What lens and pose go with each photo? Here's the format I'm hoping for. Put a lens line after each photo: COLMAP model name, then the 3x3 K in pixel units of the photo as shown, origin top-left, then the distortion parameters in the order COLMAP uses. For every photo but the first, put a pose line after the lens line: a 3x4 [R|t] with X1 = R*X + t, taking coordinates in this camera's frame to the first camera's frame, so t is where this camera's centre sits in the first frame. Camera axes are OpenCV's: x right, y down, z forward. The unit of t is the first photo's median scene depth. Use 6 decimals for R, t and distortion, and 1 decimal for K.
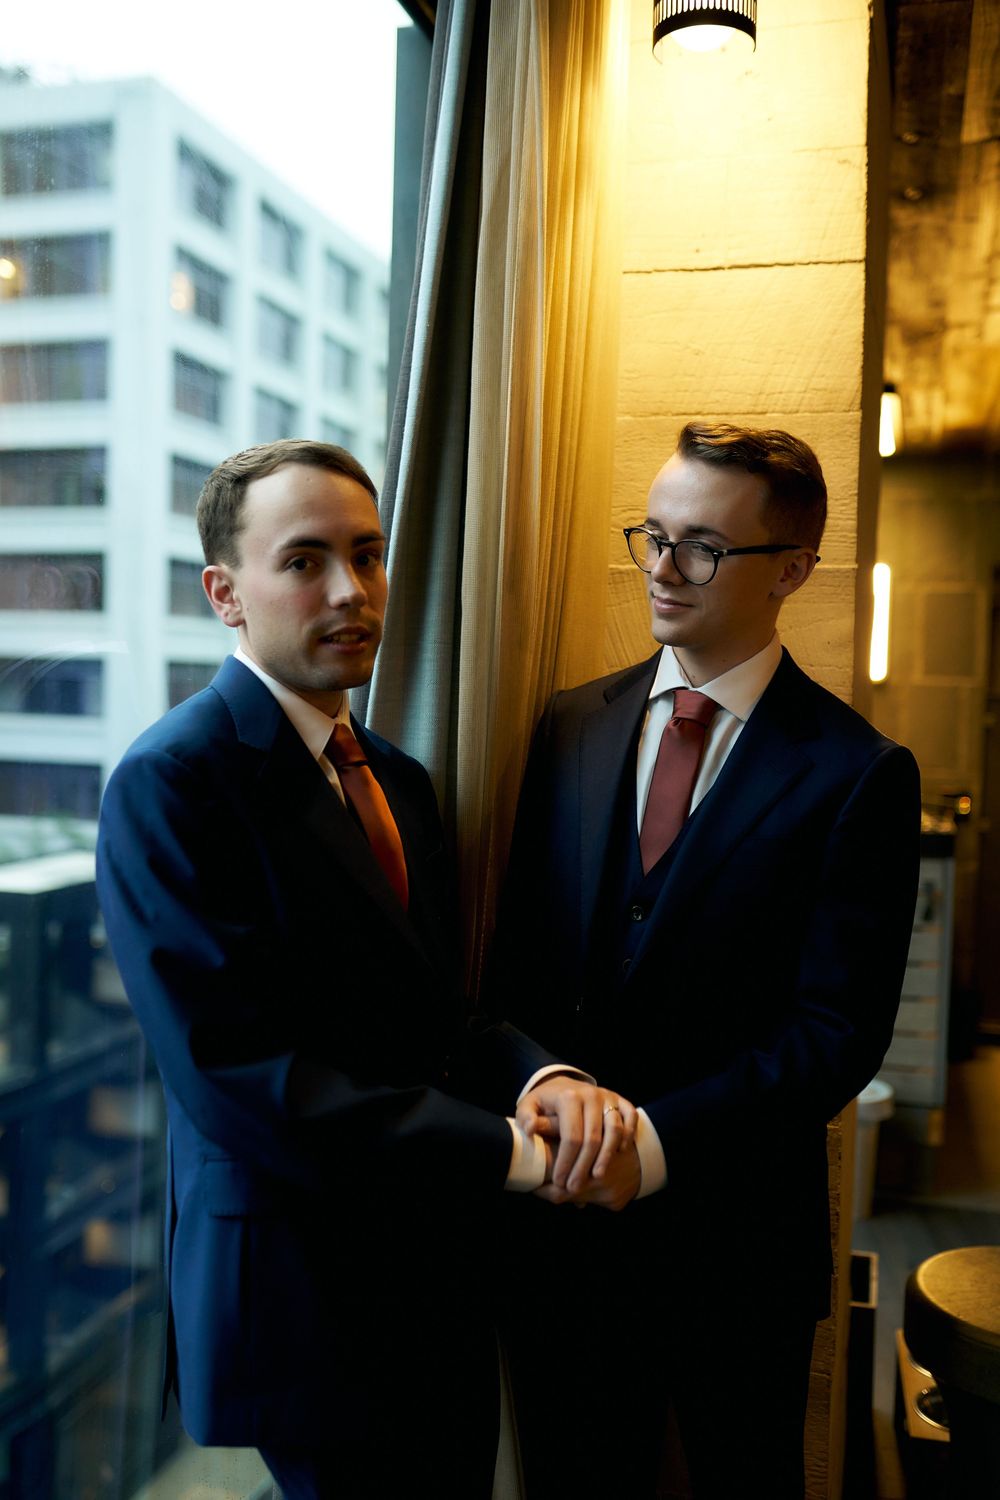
lens RADIAL K [[1472.5, 0, 520.9], [0, 1472.5, 747.9], [0, 0, 1]] dist [-0.049692, 0.088138]
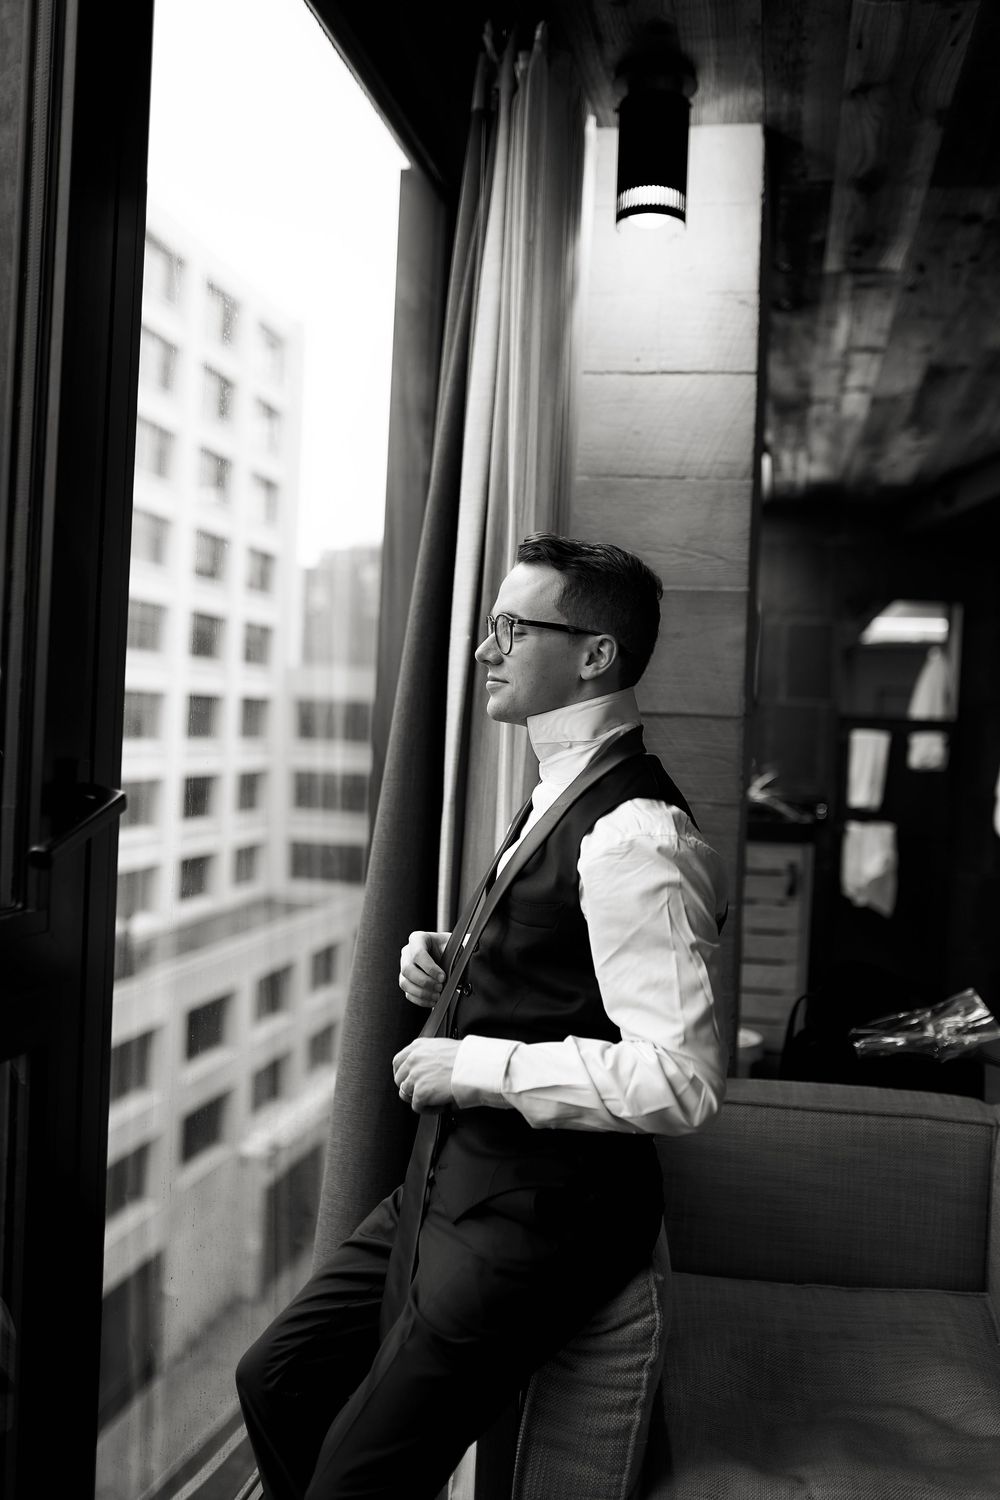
lens RADIAL K [[1472.5, 0, 520.9], [0, 1472.5, 747.9], [0, 0, 1]] dist [-0.049692, 0.088138]
pose [[0.995680, 0.014833, 0.091663, -0.048099], [-0.012710, 0.999638, -0.023699, 0.026940], [-0.091981, 0.022431, 0.995508, -0.157603]]
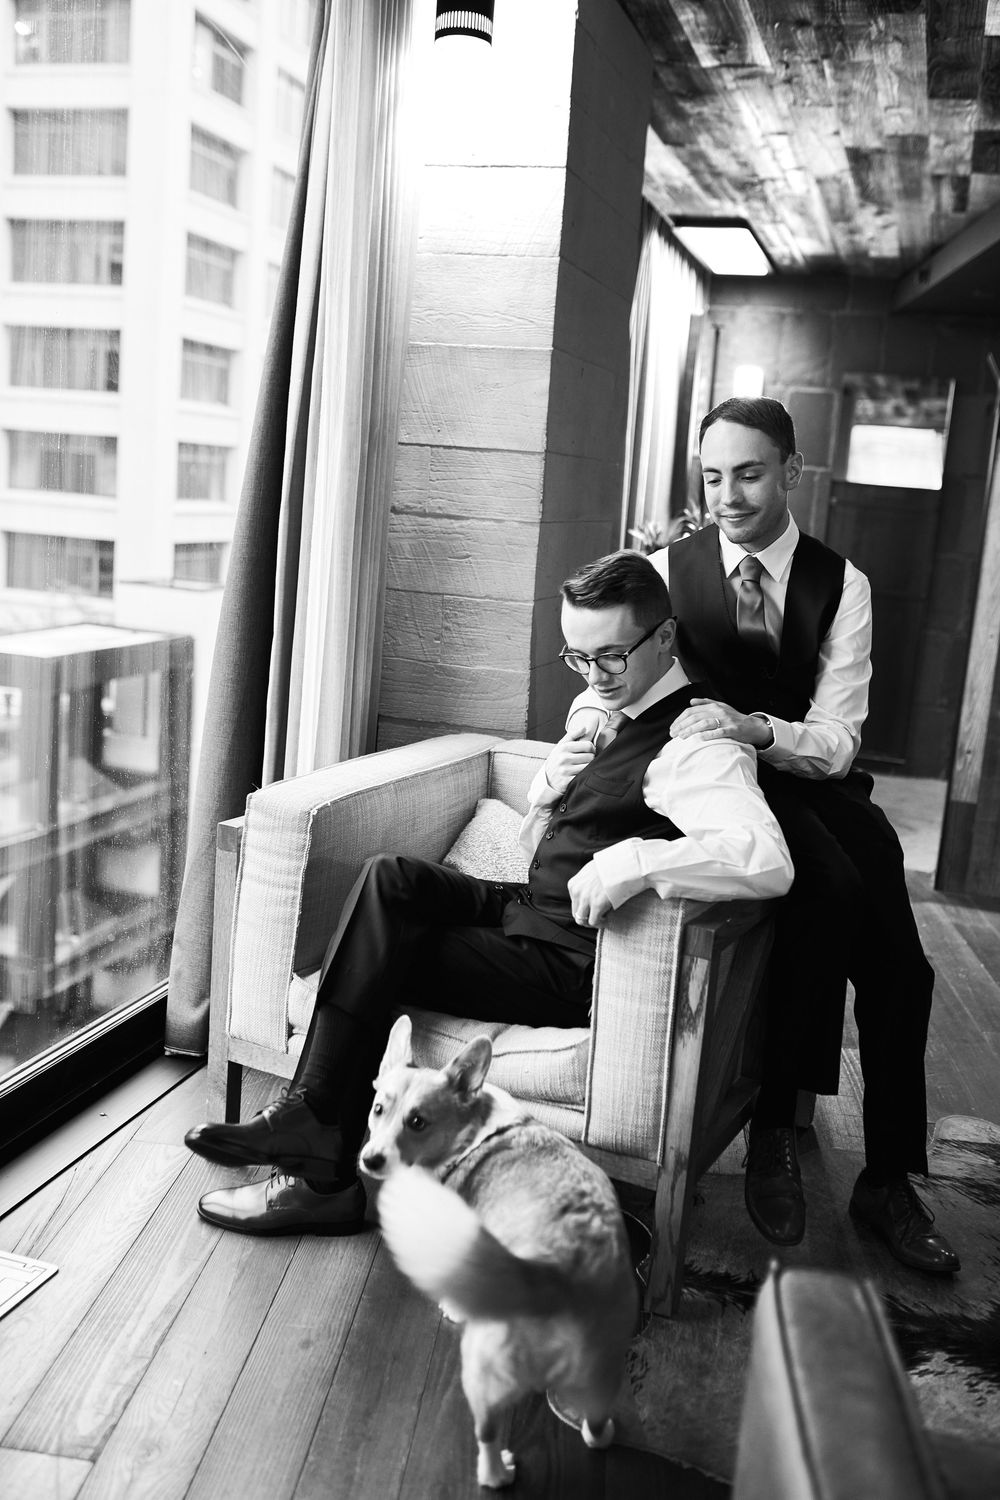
lens RADIAL K [[1475.6, 0, 506.0], [0, 1475.6, 784.3], [0, 0, 1]] dist [-0.119851, 0.174907]
pose [[0.998554, 0.052666, -0.010806, 0.092913], [-0.050330, 0.986379, 0.156602, 0.049530], [0.018907, -0.155831, 0.987603, -0.335229]]
